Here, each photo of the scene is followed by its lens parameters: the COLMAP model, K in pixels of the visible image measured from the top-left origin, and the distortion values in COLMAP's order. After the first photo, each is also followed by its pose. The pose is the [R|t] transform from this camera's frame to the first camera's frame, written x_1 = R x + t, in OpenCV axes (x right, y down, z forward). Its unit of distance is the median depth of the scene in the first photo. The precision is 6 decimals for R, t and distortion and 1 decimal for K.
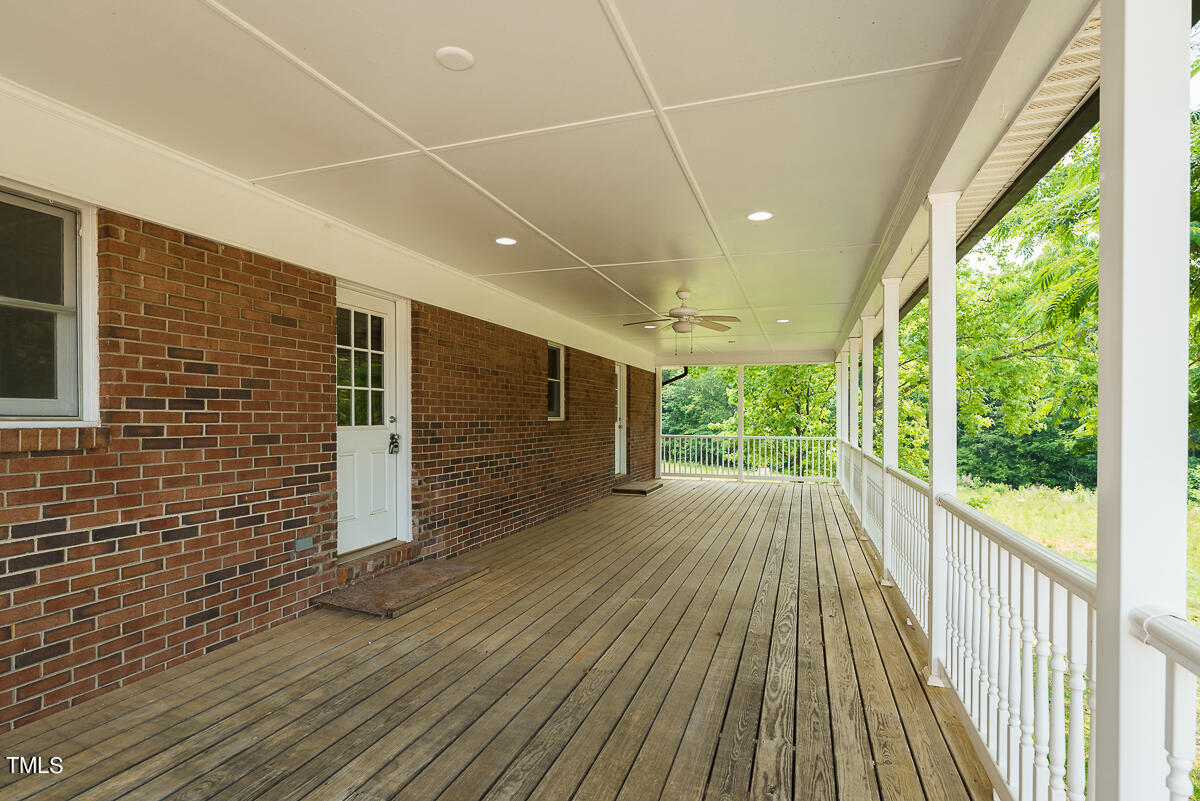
lens RADIAL K [[572.5, 0, 594.8], [0, 572.5, 407.9], [0, 0, 1]] dist [-0.019408, -0.000127]
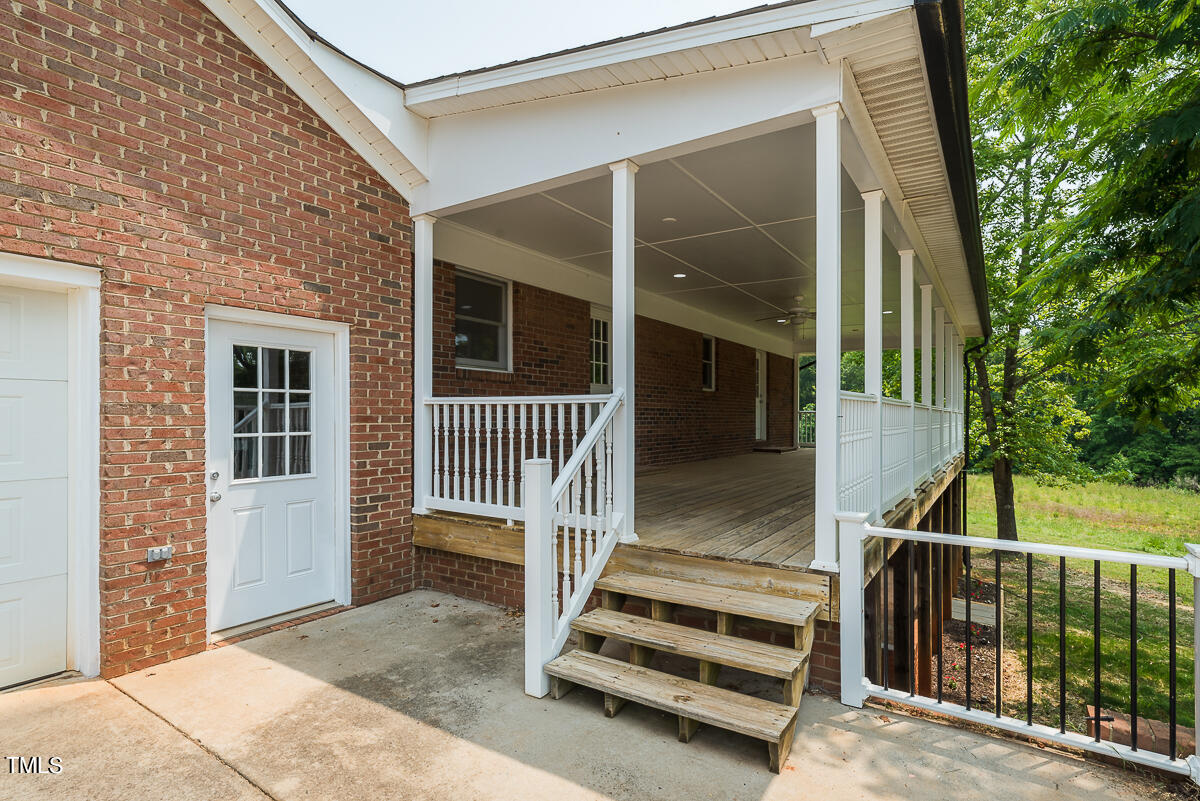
lens RADIAL K [[597.5, 0, 595.6], [0, 597.5, 403.7], [0, 0, 1]] dist [0.000809, 0.000041]
pose [[0.968184, 0.002193, -0.250230, 0.038702], [-0.003175, 0.999989, -0.003518, 0.077809], [0.250220, 0.004201, 0.968180, -0.622686]]
